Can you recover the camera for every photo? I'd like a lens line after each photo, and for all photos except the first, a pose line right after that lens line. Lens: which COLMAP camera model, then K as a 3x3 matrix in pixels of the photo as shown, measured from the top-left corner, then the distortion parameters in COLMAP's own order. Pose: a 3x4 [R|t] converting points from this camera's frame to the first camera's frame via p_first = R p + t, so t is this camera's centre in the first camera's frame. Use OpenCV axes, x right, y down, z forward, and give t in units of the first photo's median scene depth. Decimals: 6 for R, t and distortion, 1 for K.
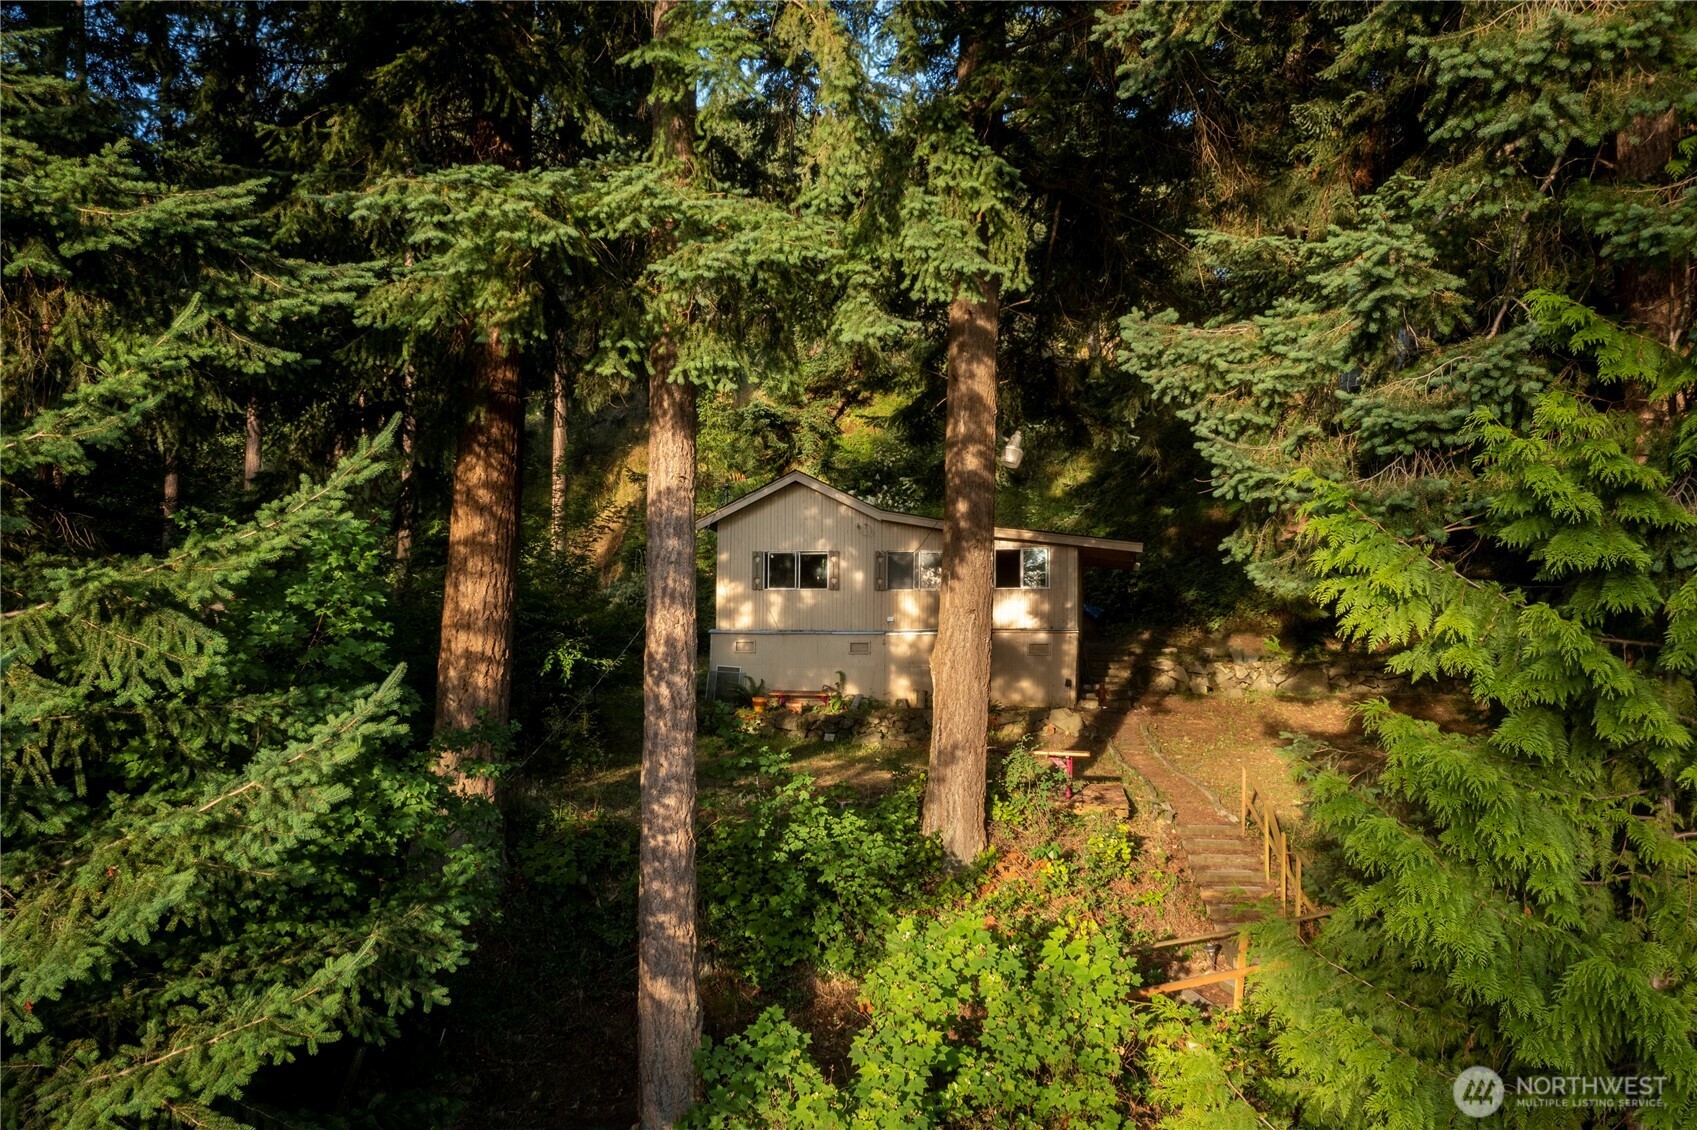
lens RADIAL K [[1383.1, 0, 850.3], [0, 1383.1, 673.0], [0, 0, 1]] dist [-0.012250, 0.018403]
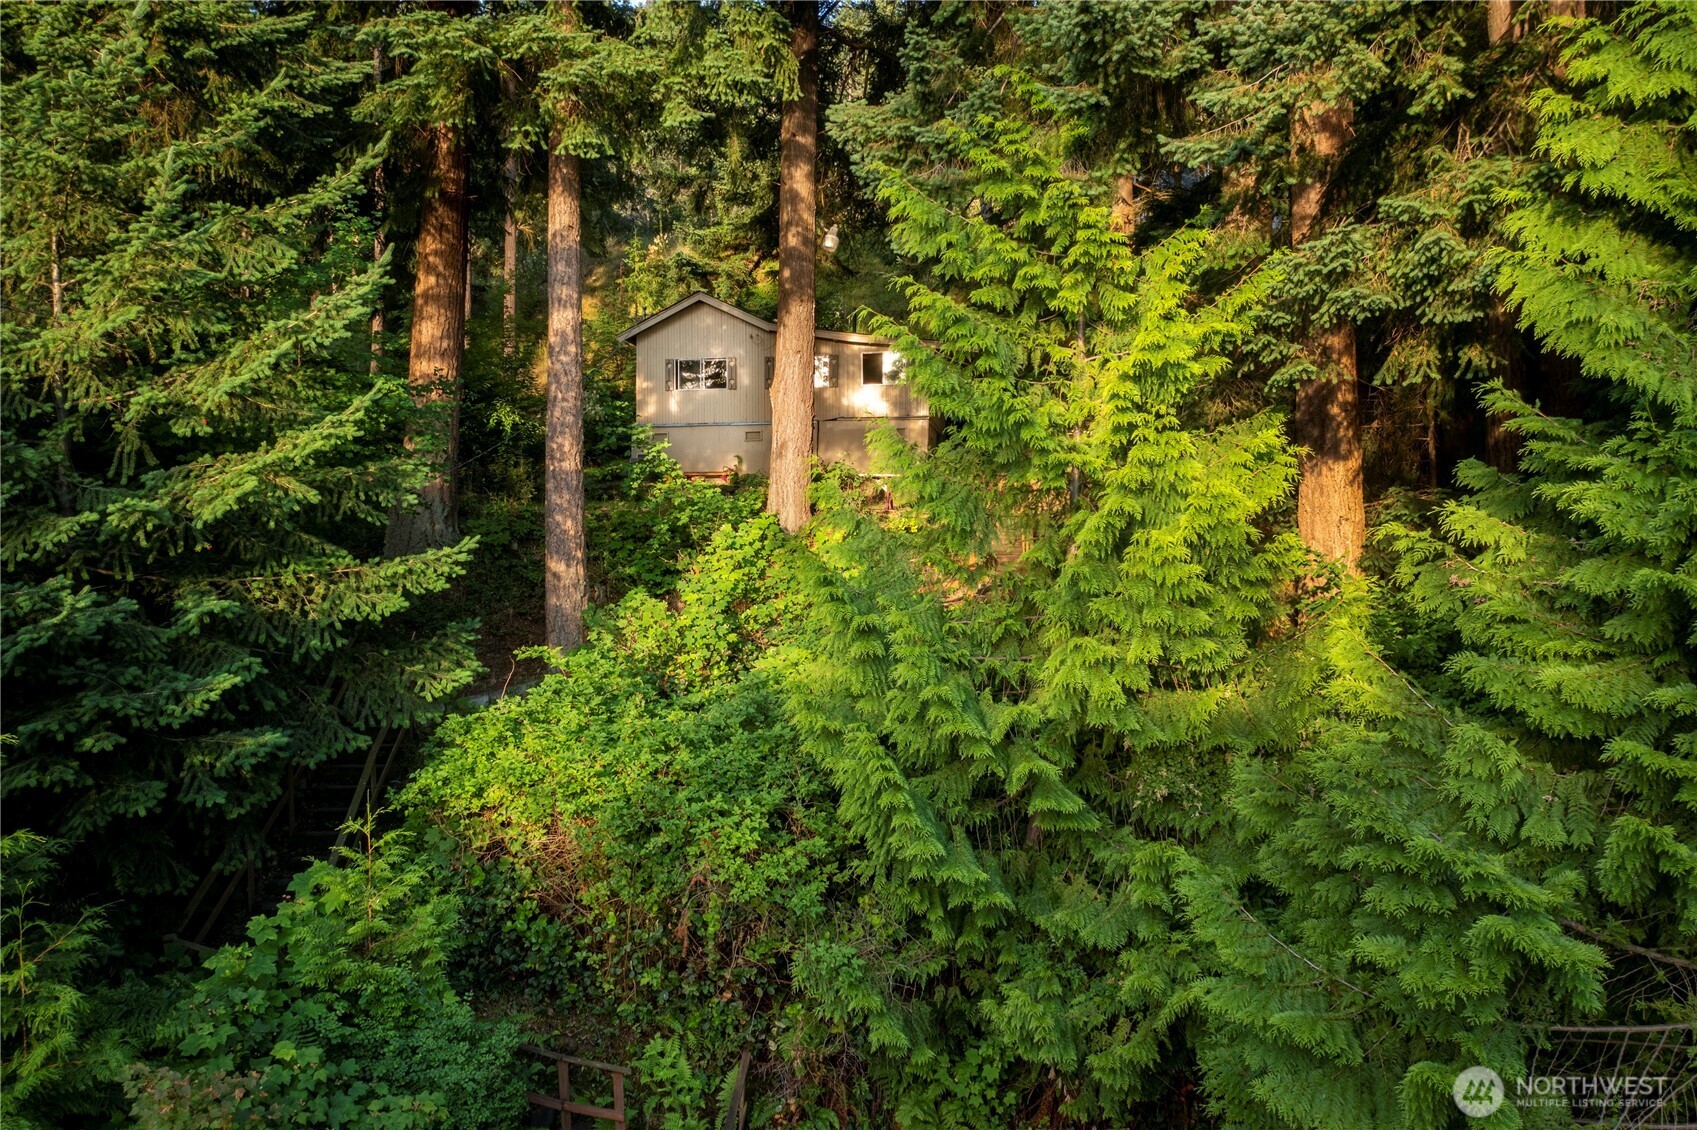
lens RADIAL K [[1353.7, 0, 841.9], [0, 1353.7, 557.2], [0, 0, 1]] dist [-0.026281, -0.002004]
pose [[0.999635, -0.012043, 0.024203, 0.152591], [0.012104, 0.999924, -0.002372, 0.257629], [-0.024172, 0.002664, 0.999704, -0.539623]]
